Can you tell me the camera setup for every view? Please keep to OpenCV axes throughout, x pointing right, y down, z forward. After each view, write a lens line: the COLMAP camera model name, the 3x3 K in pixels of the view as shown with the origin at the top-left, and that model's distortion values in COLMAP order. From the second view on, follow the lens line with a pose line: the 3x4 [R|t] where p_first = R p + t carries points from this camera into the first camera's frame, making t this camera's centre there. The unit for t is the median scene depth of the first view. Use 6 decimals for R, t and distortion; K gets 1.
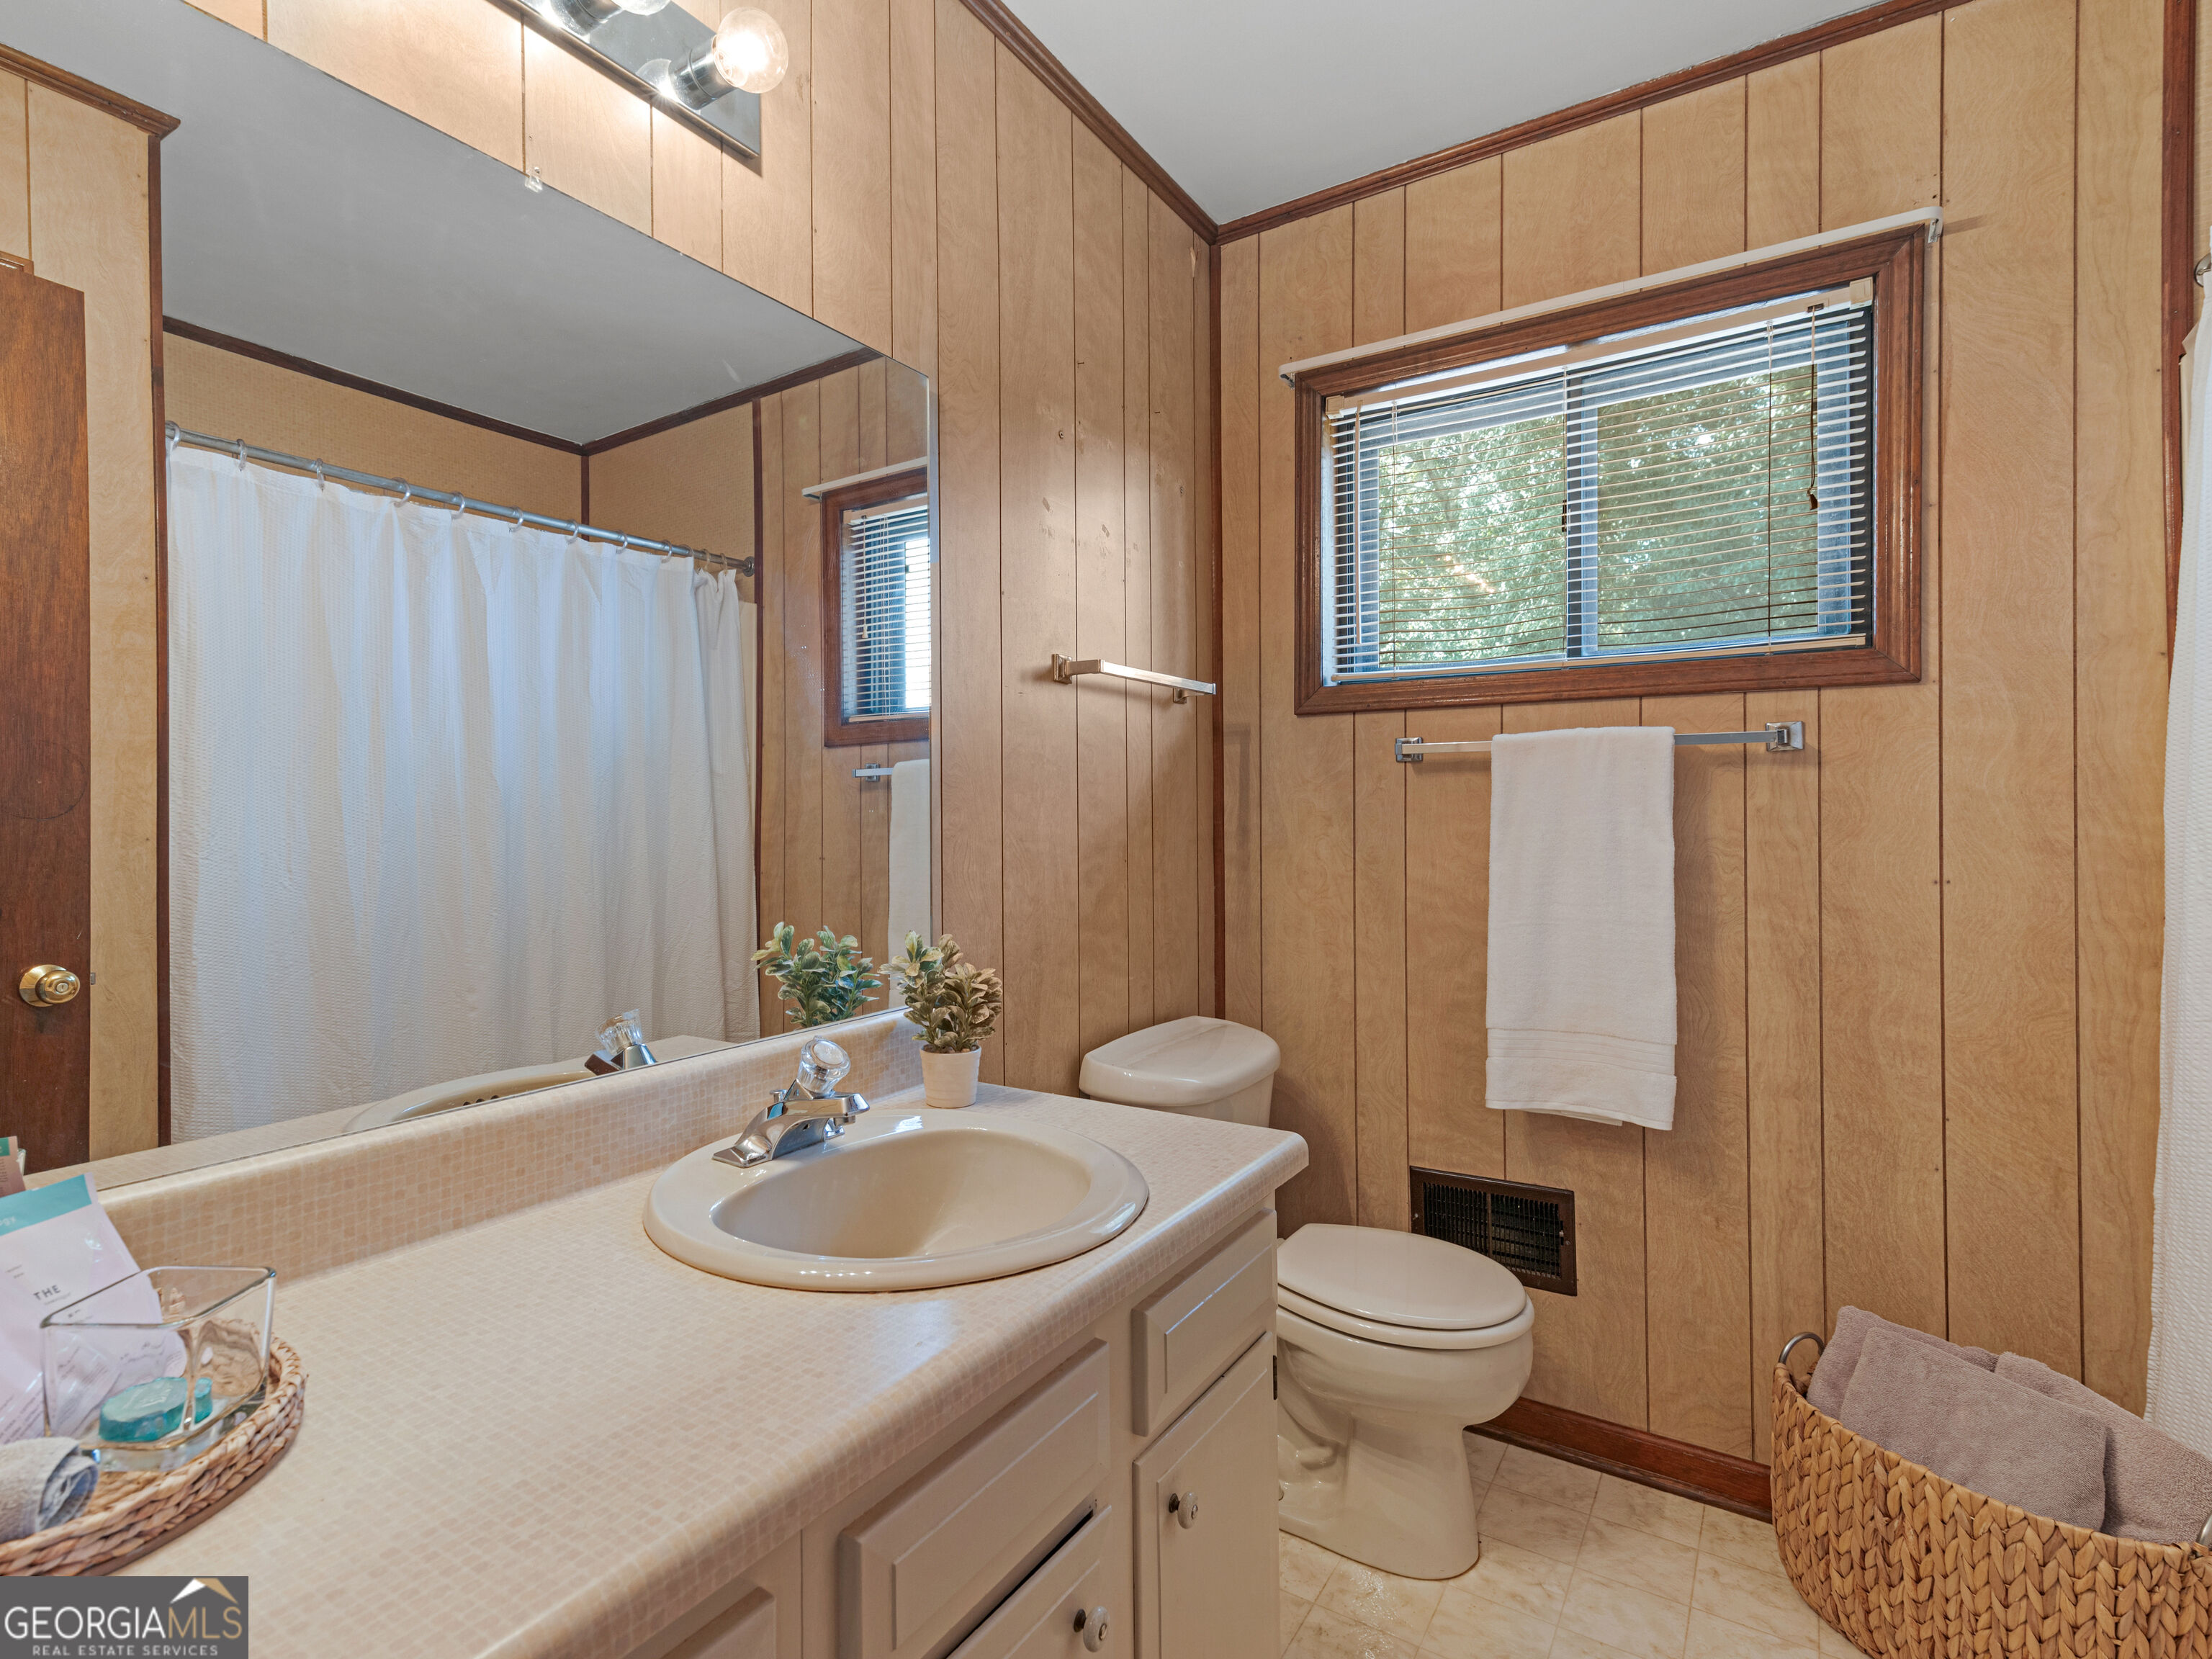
lens RADIAL K [[1127.7, 0, 1112.4], [0, 1127.7, 824.6], [0, 0, 1]] dist [0.012748, -0.000942]
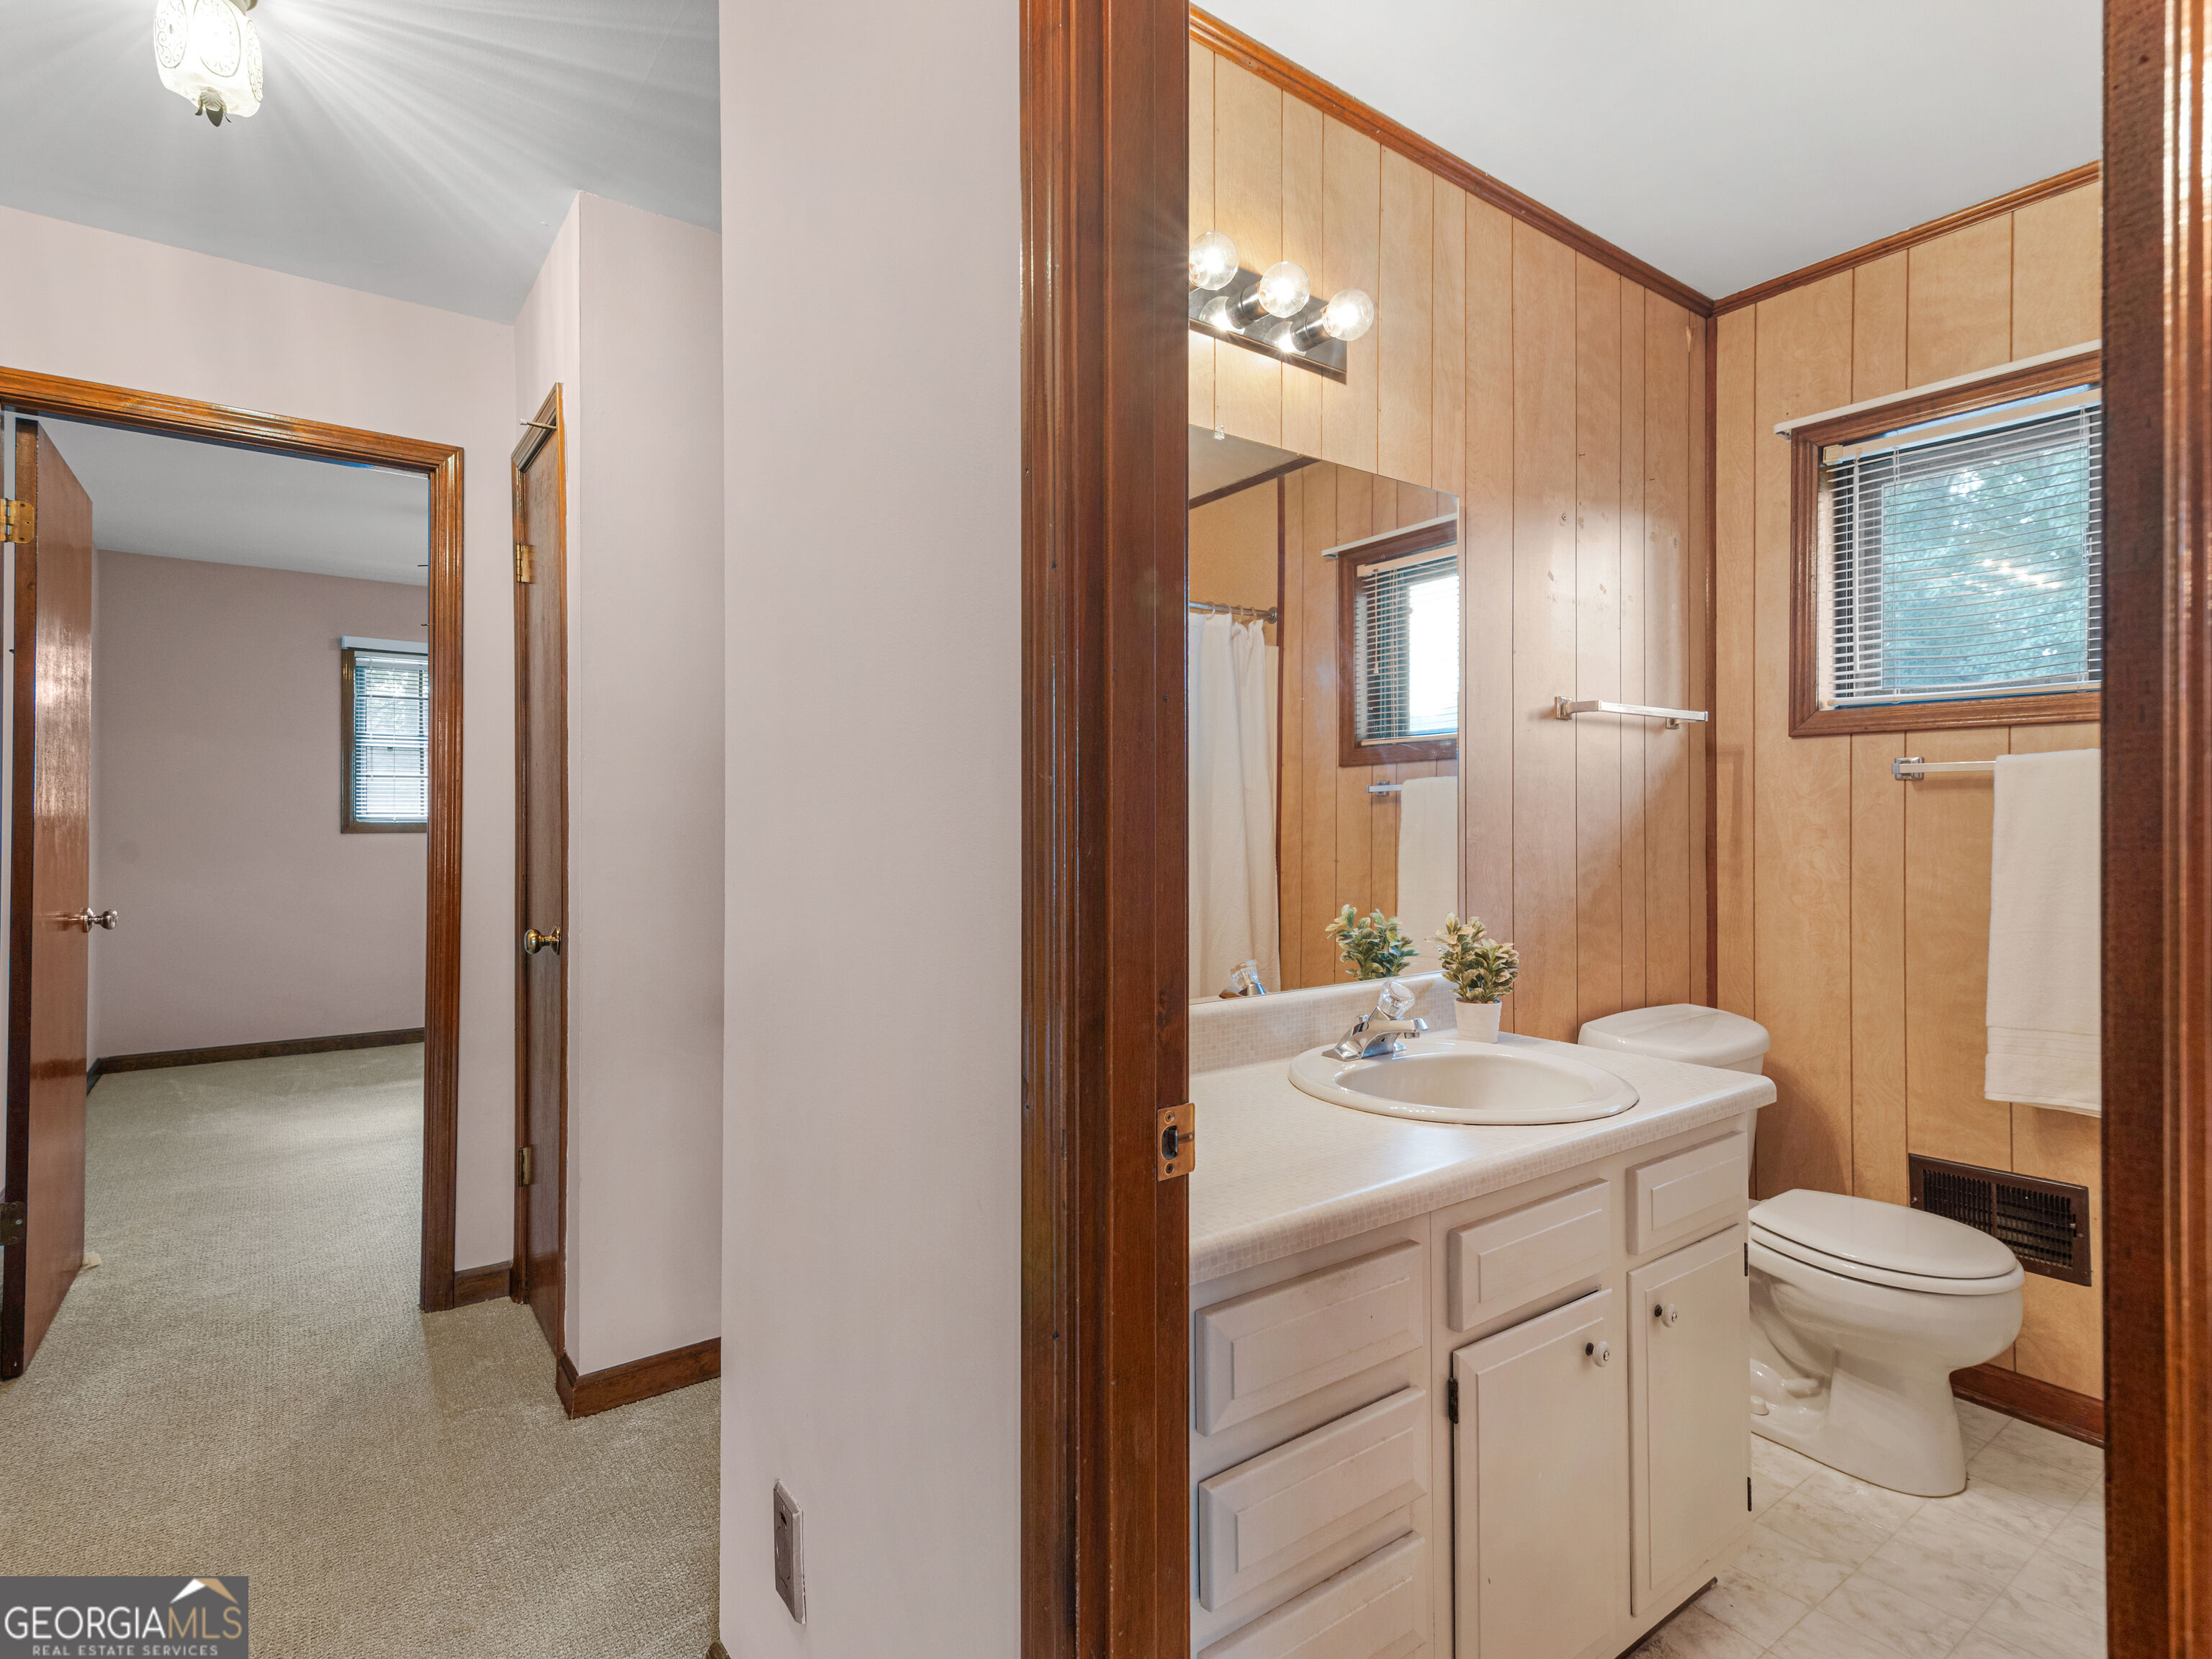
lens RADIAL K [[1127.7, 0, 1112.4], [0, 1127.7, 824.6], [0, 0, 1]] dist [0.012748, -0.000942]
pose [[0.918150, 0.004386, -0.396209, -0.007455], [-0.006348, 0.999973, -0.003640, -0.003819], [0.396182, 0.005857, 0.918153, -0.309115]]
